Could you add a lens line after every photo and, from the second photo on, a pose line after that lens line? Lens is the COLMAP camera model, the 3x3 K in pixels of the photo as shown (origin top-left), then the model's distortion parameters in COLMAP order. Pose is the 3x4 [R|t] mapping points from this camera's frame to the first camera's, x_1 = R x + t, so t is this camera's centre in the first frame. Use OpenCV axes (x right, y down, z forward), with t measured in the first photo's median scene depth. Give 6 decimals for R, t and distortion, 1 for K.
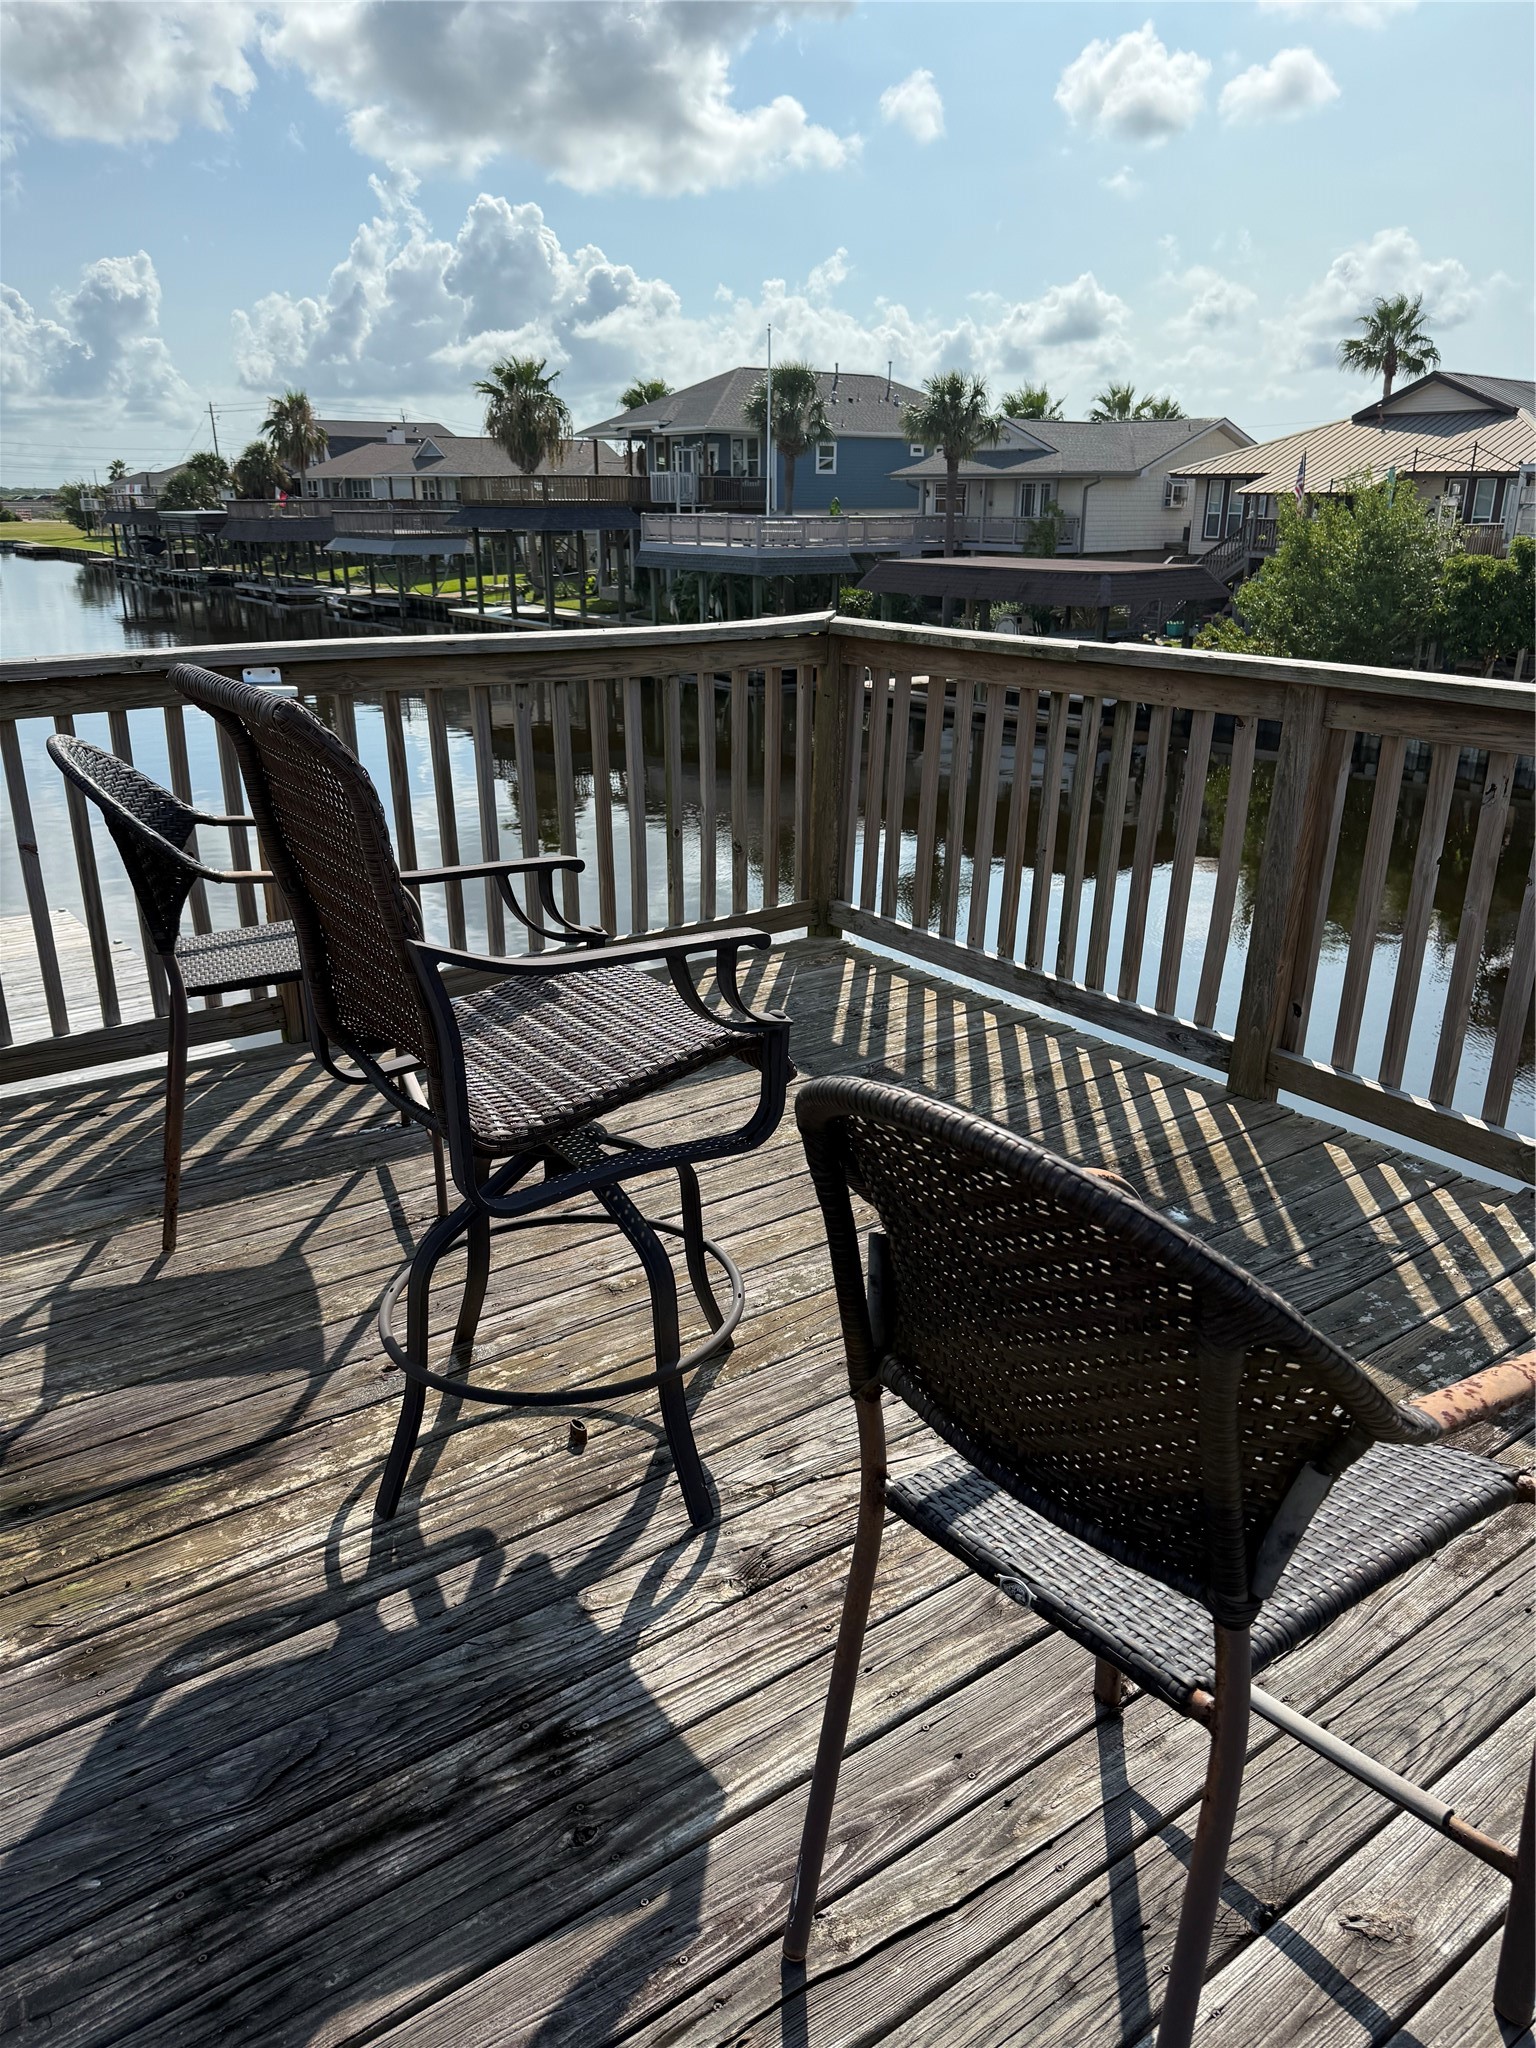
lens RADIAL K [[1451.8, 0, 771.3], [0, 1451.8, 1031.3], [0, 0, 1]] dist [0.040109, -0.048895]
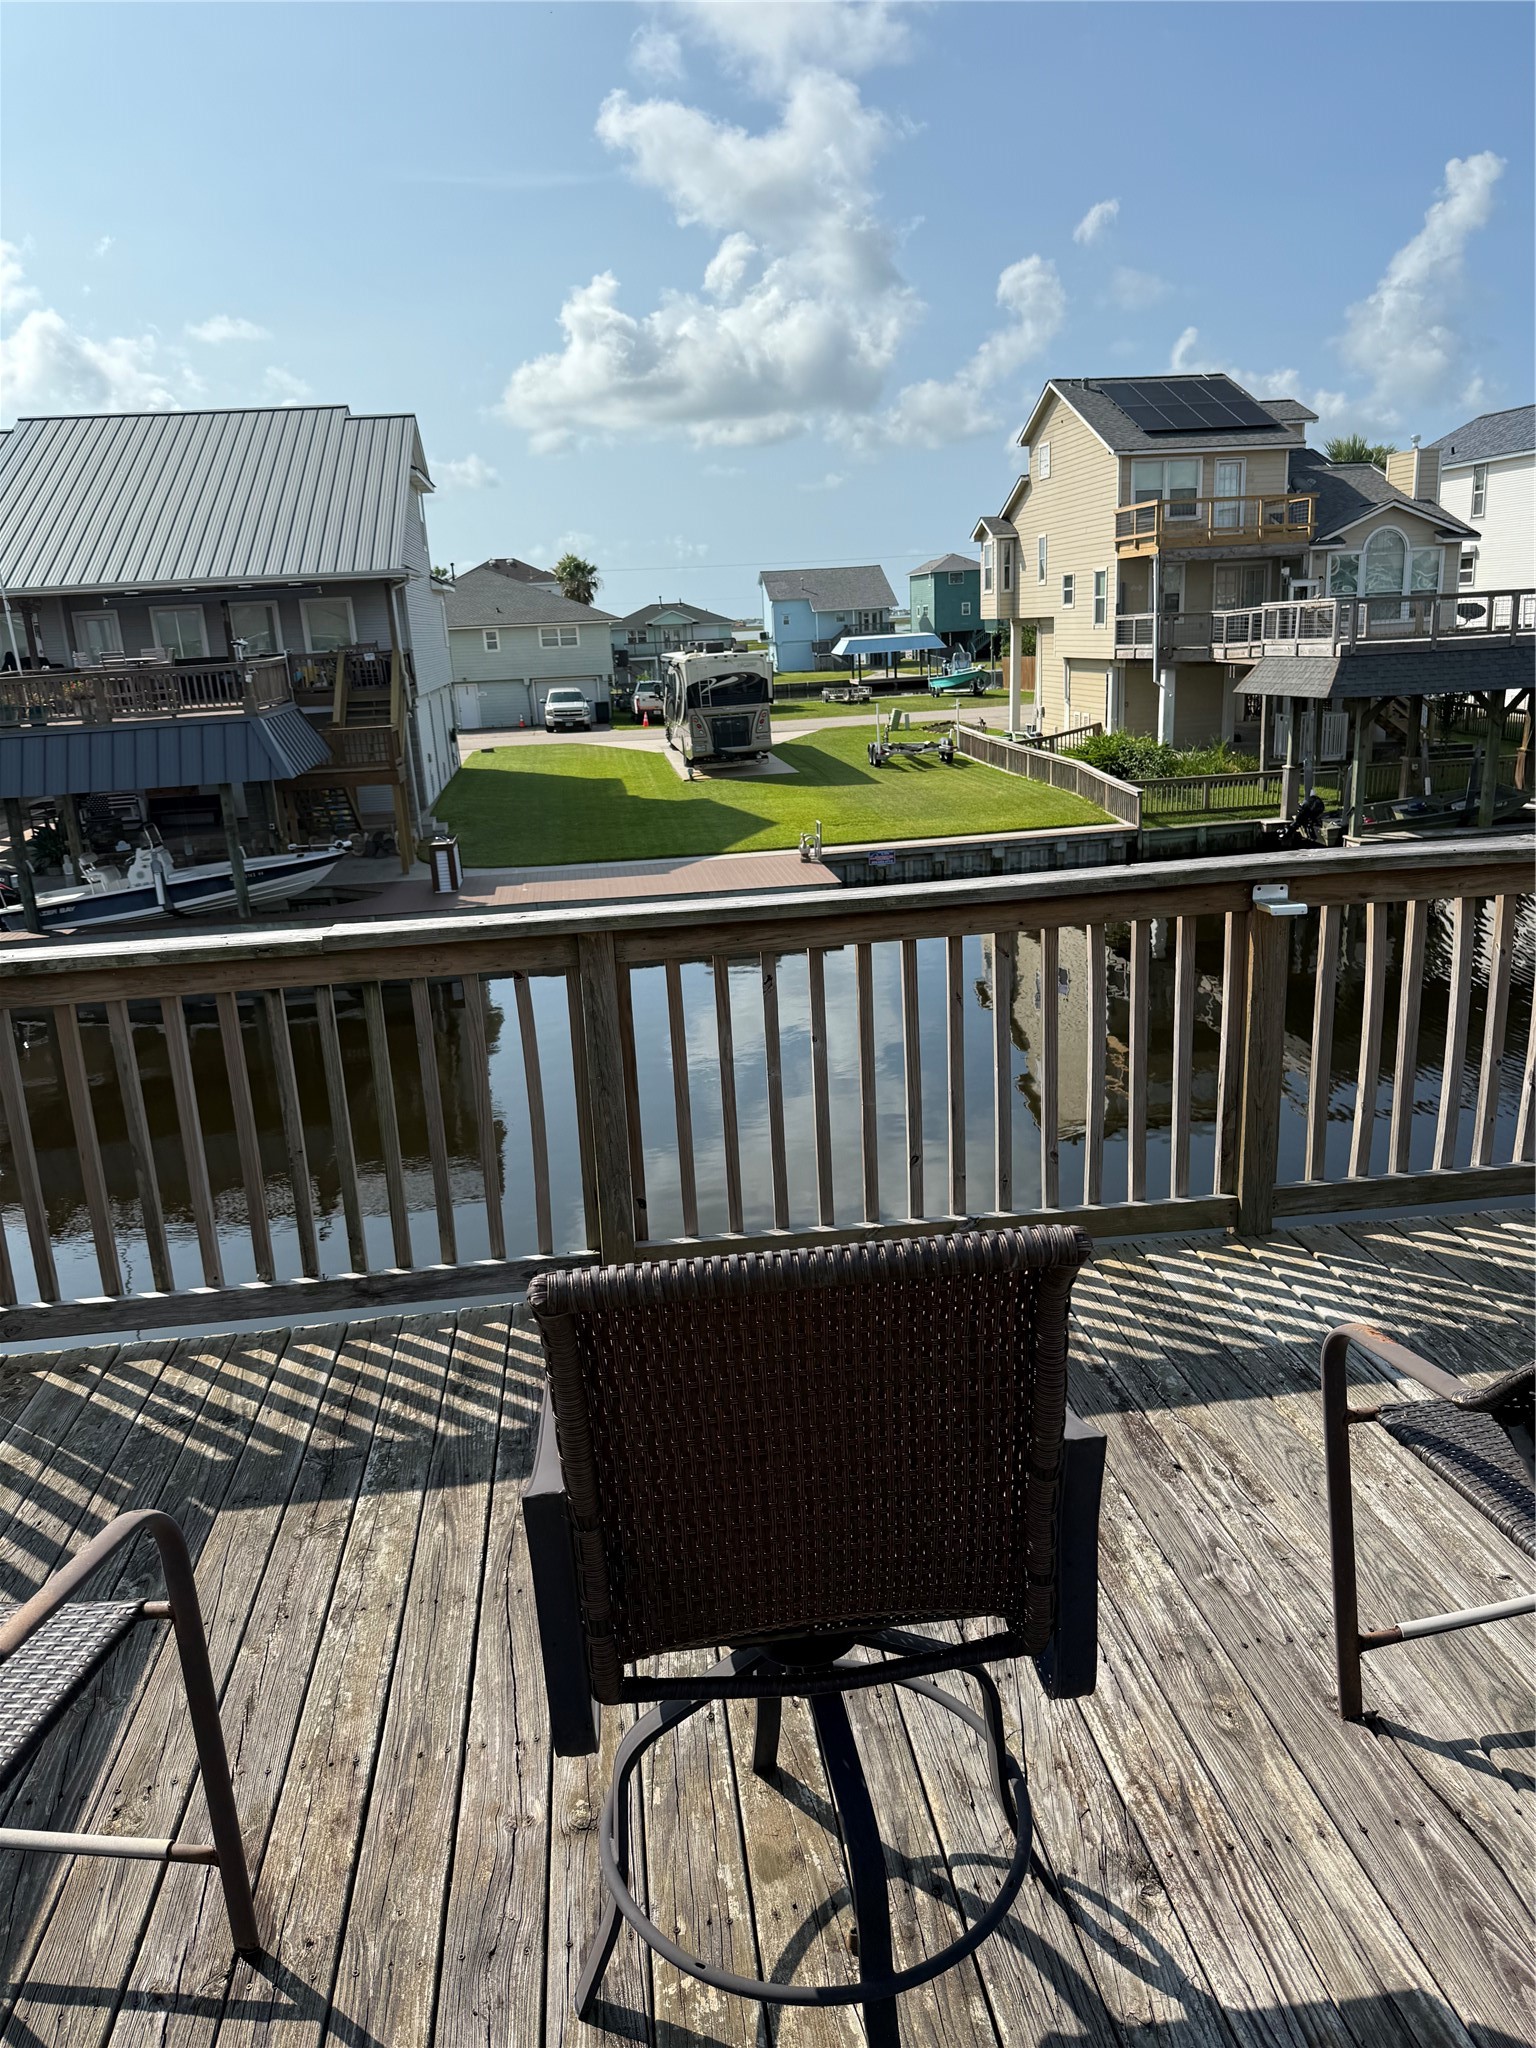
lens RADIAL K [[1451.8, 0, 763.1], [0, 1451.8, 1010.5], [0, 0, 1]] dist [0.040109, -0.048895]
pose [[0.483086, -0.255401, 0.837495, -0.365085], [0.351525, 0.932612, 0.081640, -0.158565], [-0.801909, 0.254961, 0.540312, 0.218654]]
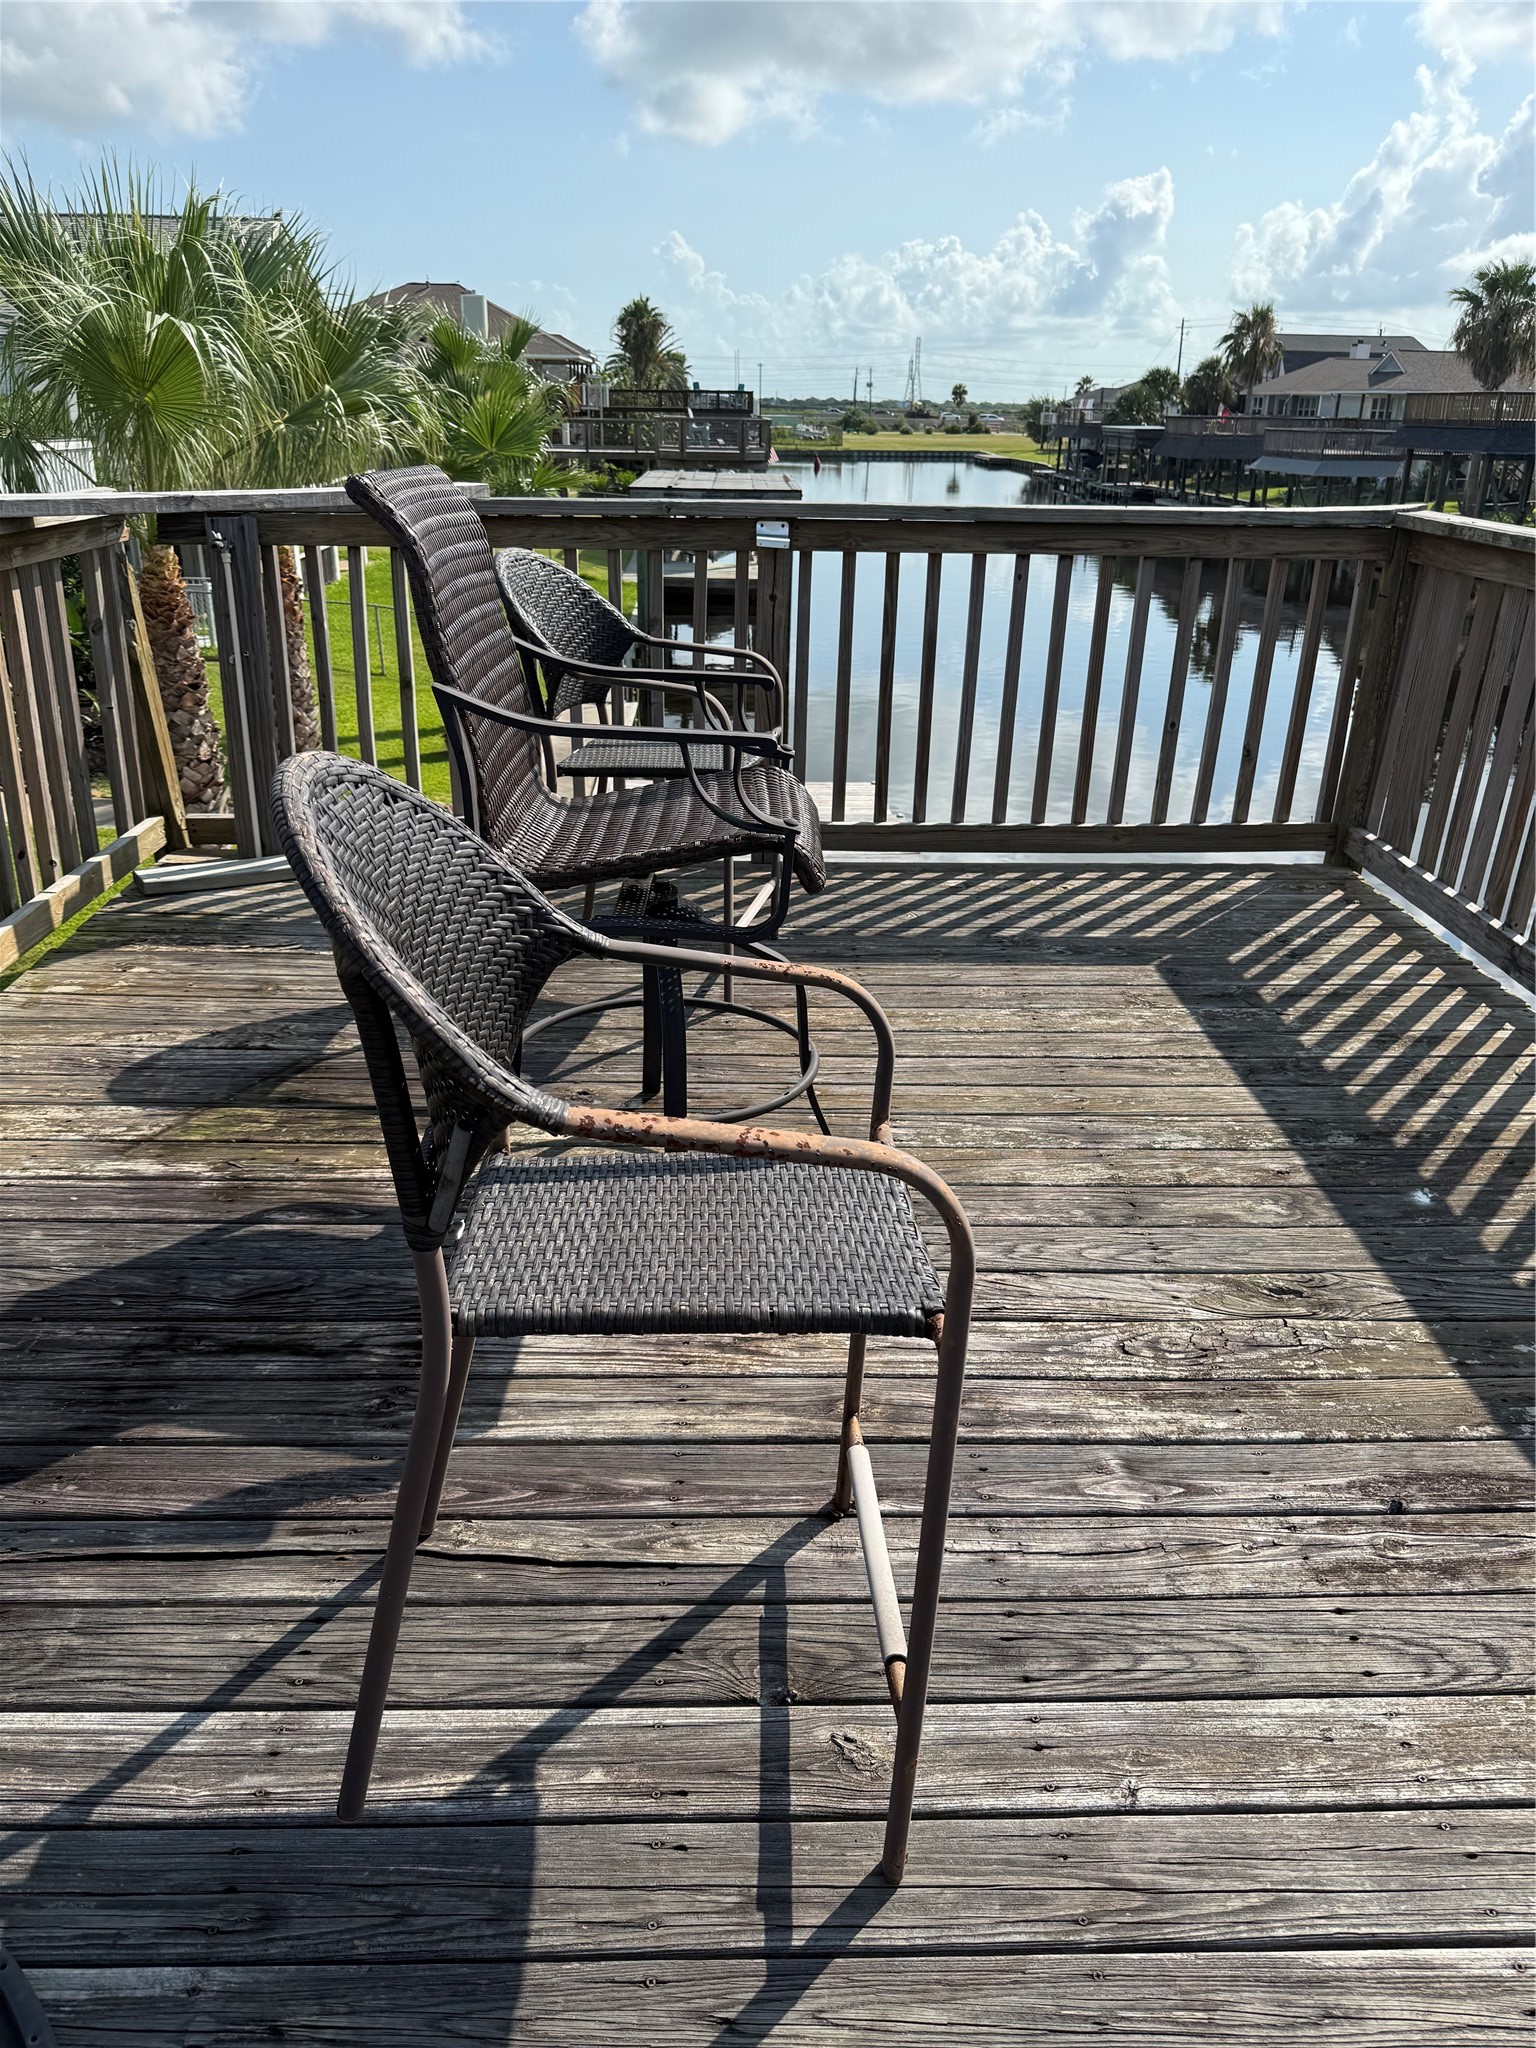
lens RADIAL K [[1451.8, 0, 769.4], [0, 1451.8, 1031.7], [0, 0, 1]] dist [0.040109, -0.048895]
pose [[0.828870, 0.235798, -0.507321, 0.242703], [-0.211157, 0.971621, 0.106608, 0.013341], [0.518062, 0.018760, 0.855138, 0.034986]]
